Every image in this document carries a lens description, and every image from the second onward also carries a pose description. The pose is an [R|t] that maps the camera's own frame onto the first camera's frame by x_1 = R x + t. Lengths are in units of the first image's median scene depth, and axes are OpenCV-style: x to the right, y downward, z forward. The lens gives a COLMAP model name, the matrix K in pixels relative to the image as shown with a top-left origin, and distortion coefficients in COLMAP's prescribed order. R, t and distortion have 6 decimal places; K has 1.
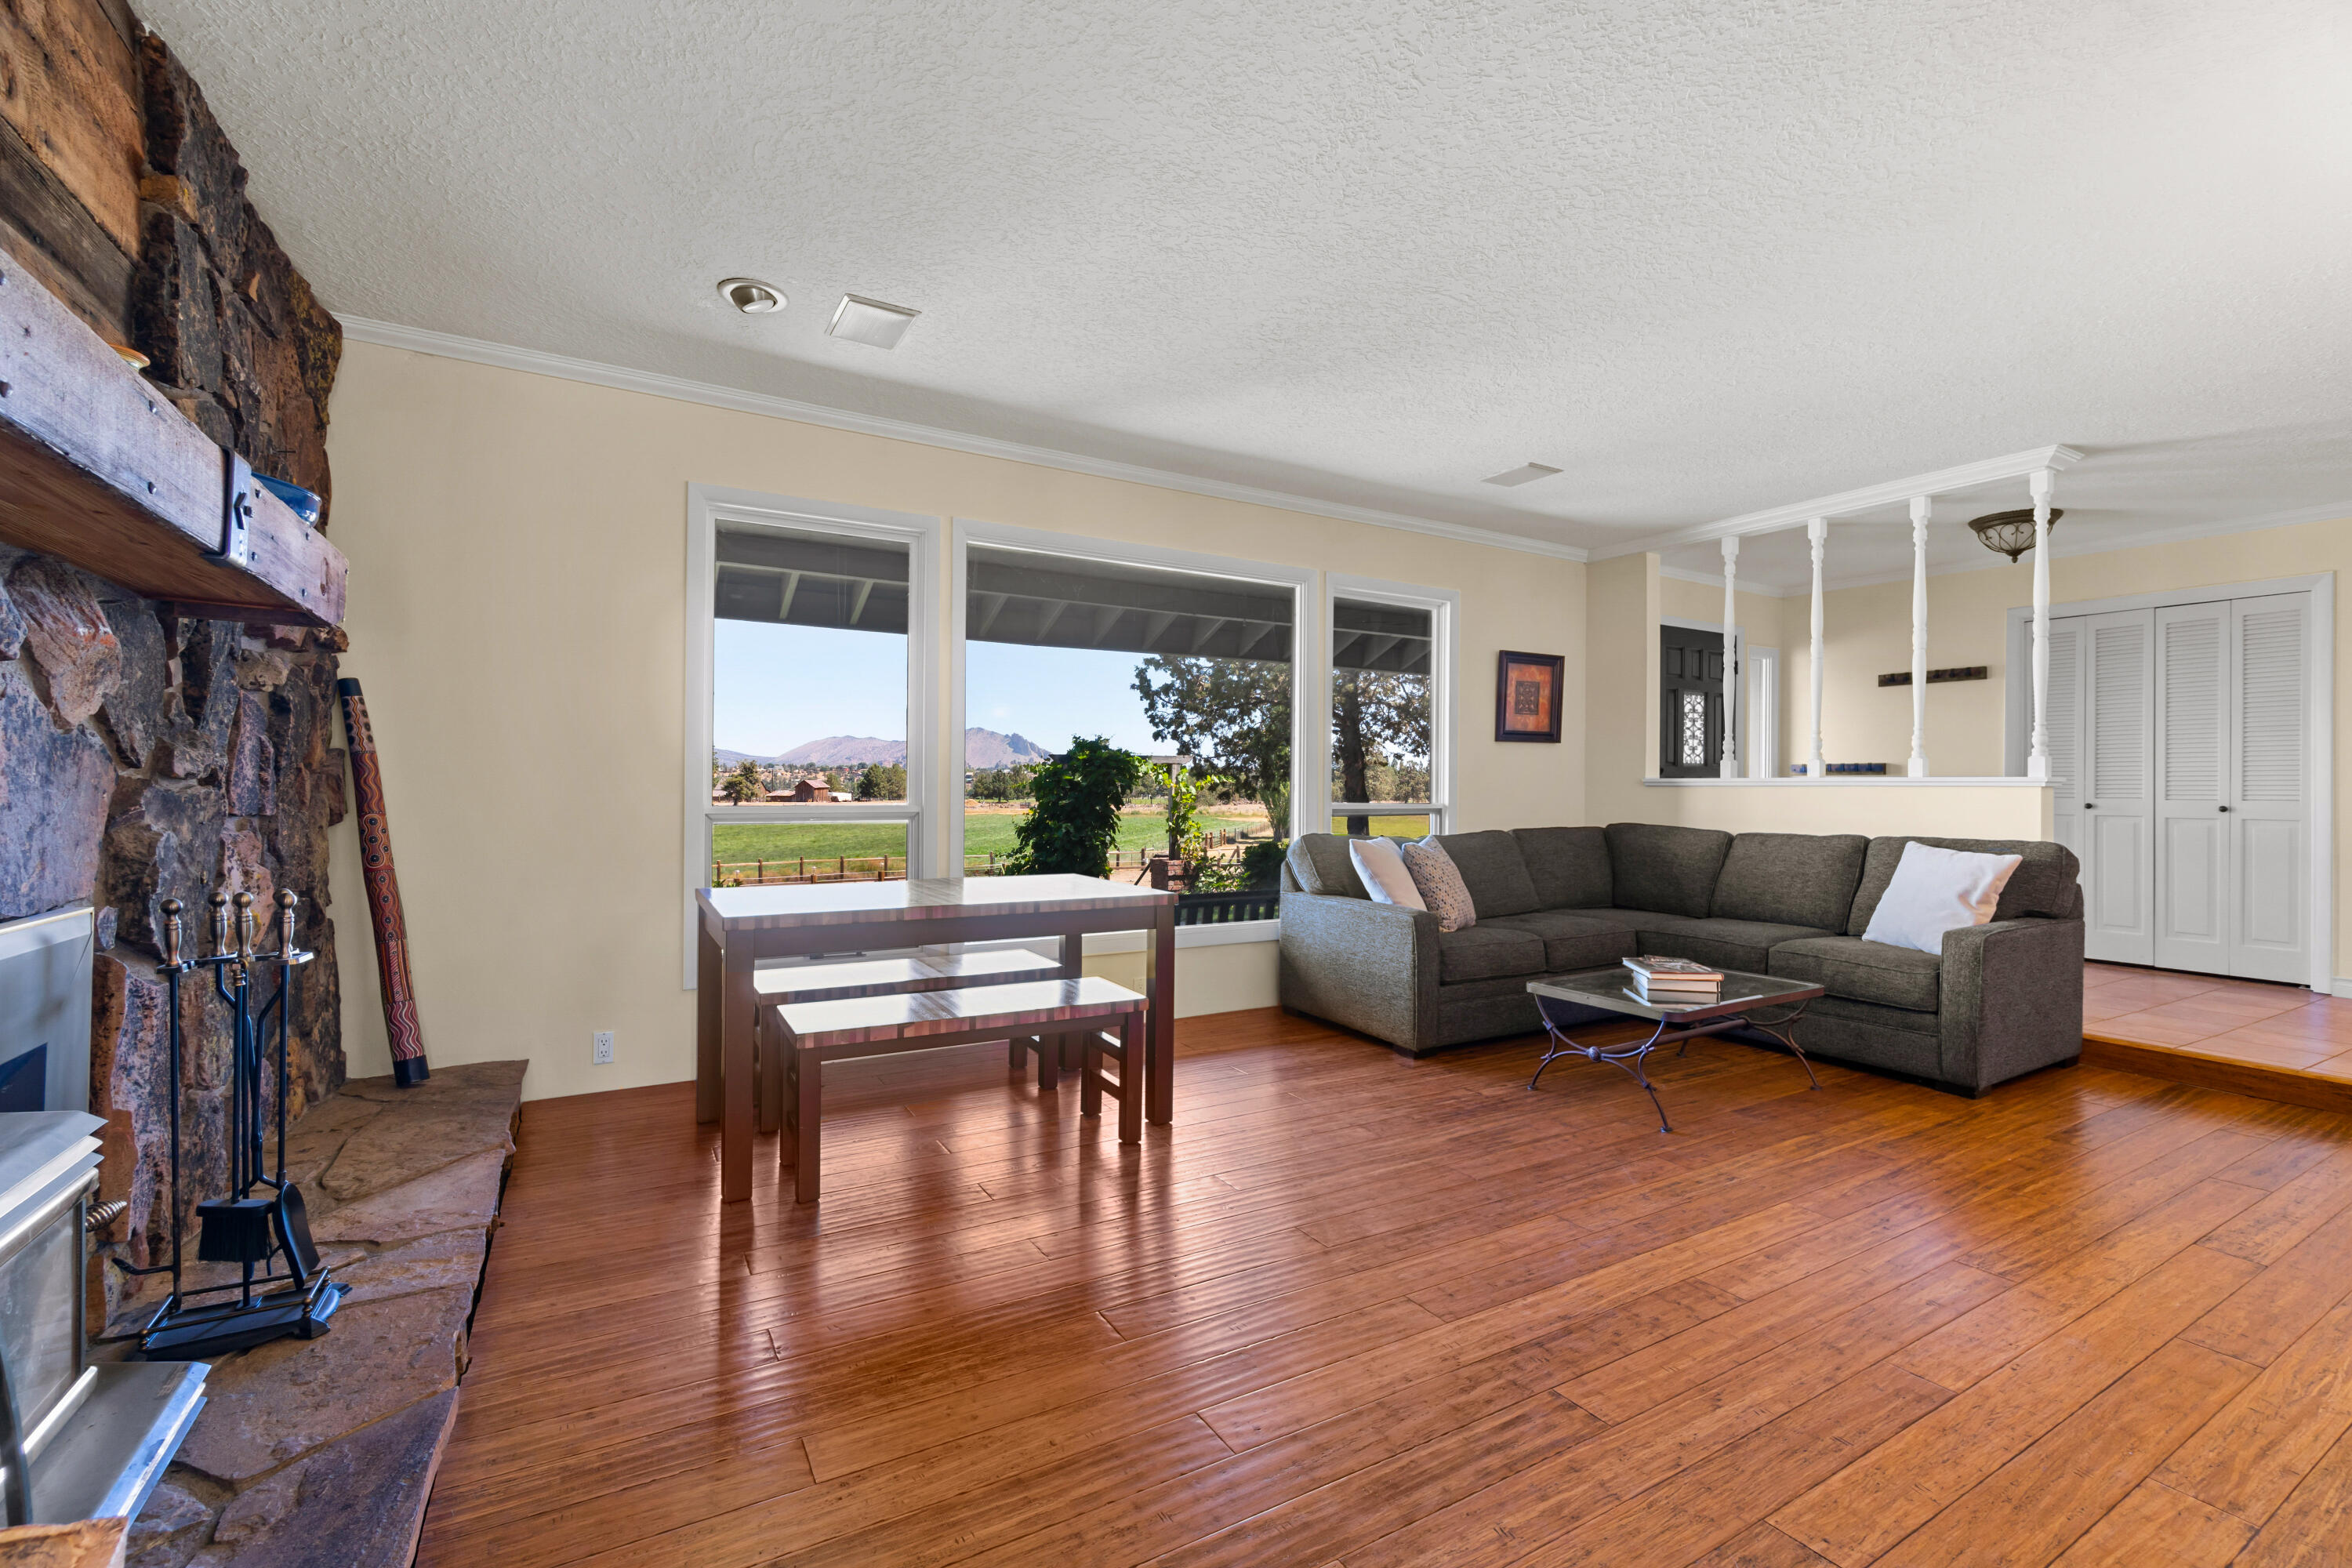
lens RADIAL K [[1016.1, 0, 1172.0], [0, 1016.1, 786.2], [0, 0, 1]] dist [-0.008957, -0.000380]
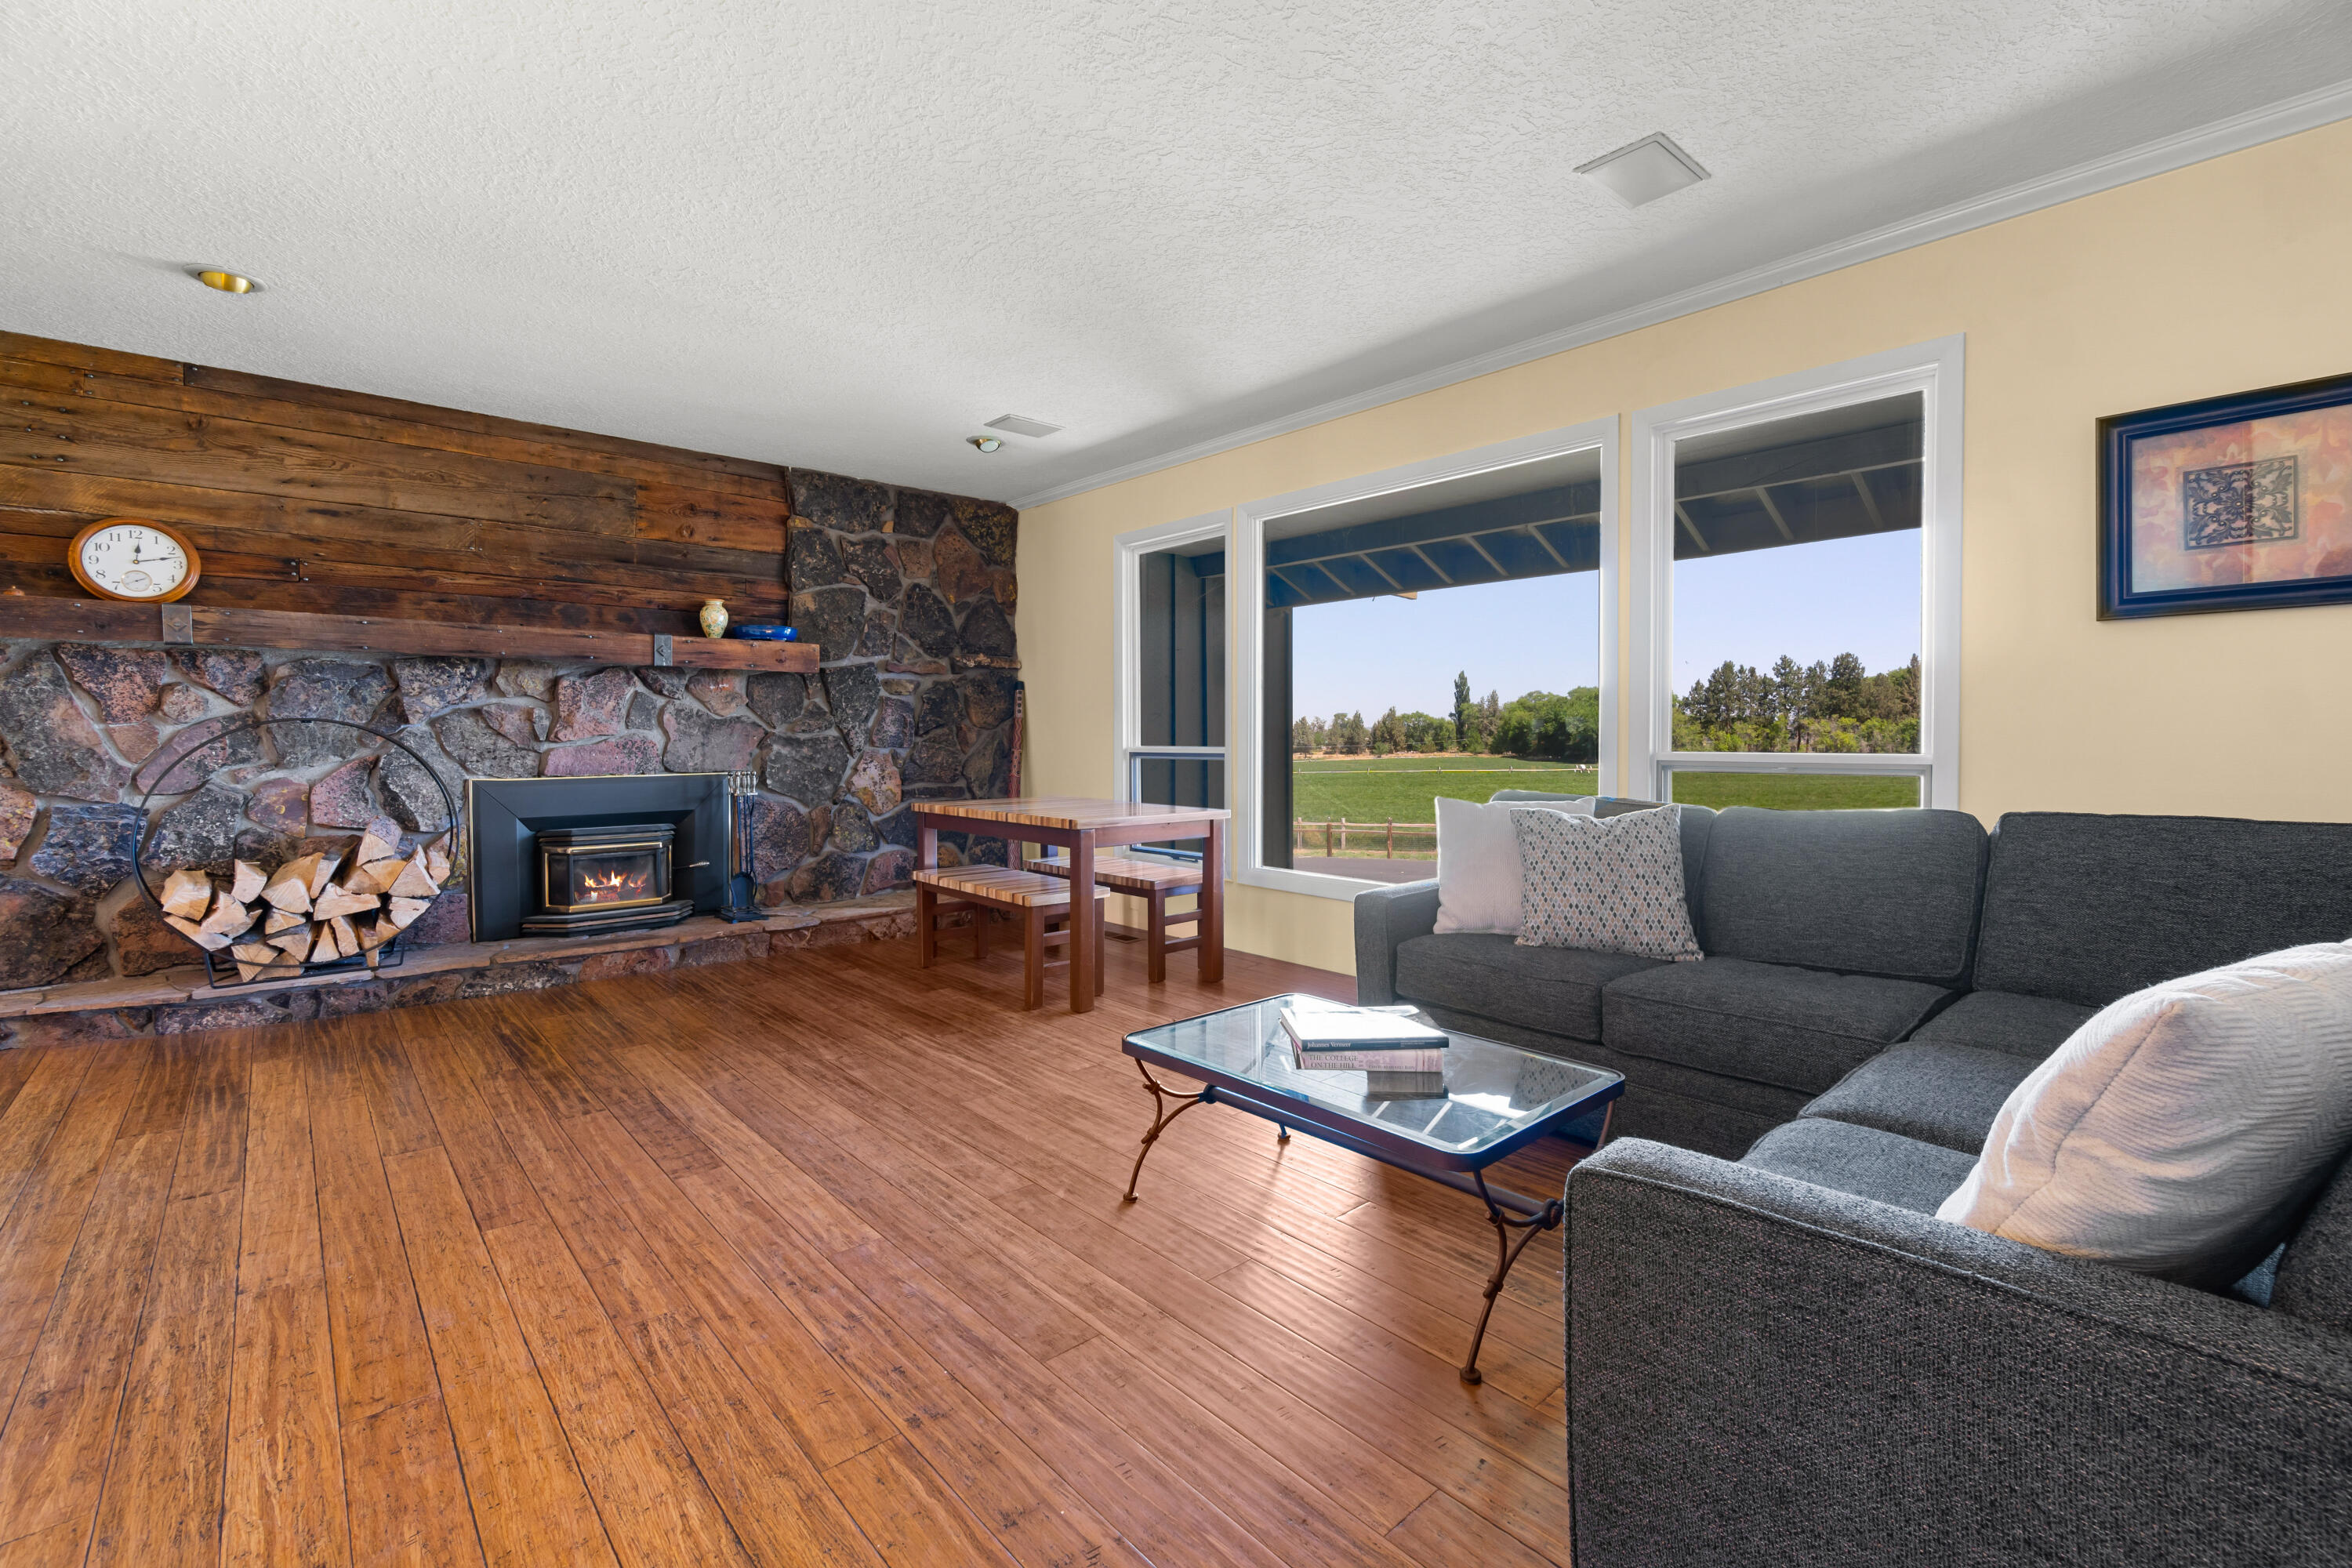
lens RADIAL K [[1016.1, 0, 1169.0], [0, 1016.1, 739.9], [0, 0, 1]] dist [-0.008957, -0.000380]
pose [[0.202277, 0.000480, -0.979328, 0.886822], [0.001980, 0.999998, 0.000899, 0.010944], [0.979326, -0.002121, 0.202275, 0.654089]]
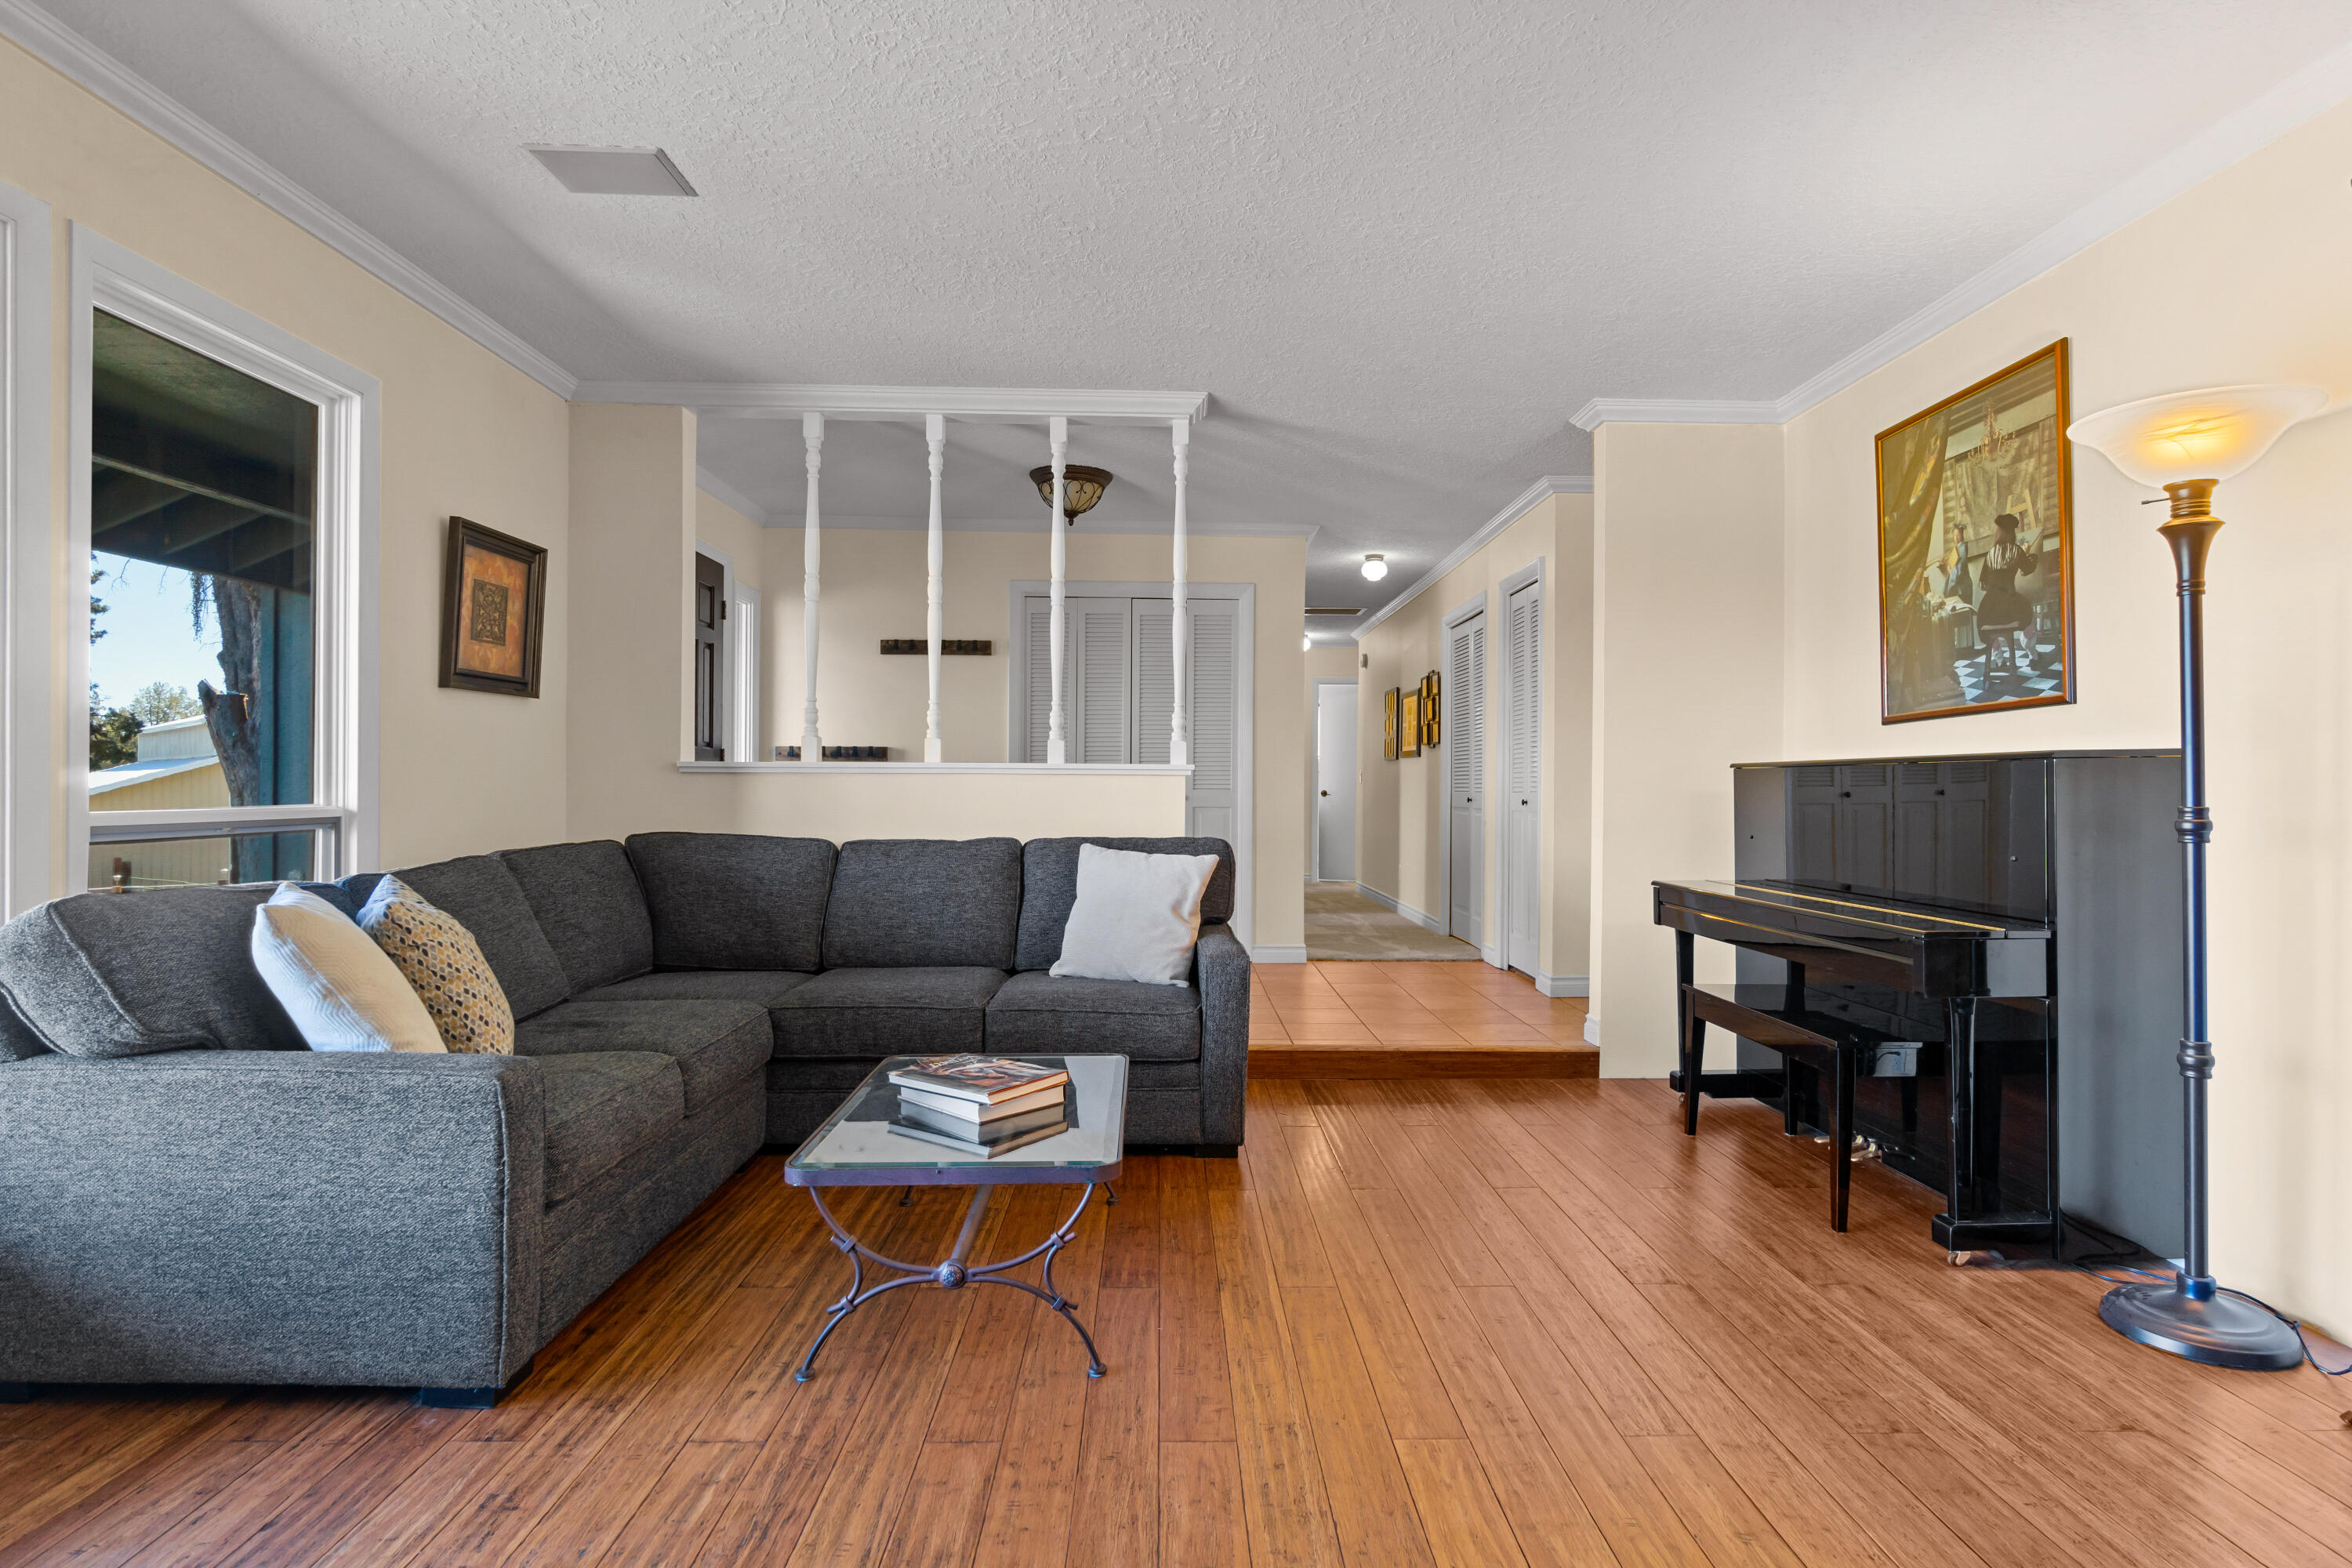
lens RADIAL K [[1196.8, 0, 1191.1], [0, 1196.8, 787.2], [0, 0, 1]] dist [-0.002558, -0.000812]
pose [[0.471199, -0.005056, 0.882012, -0.061595], [-0.003842, 0.999962, 0.007785, 0.002243], [-0.882018, -0.007057, 0.471162, 0.472034]]
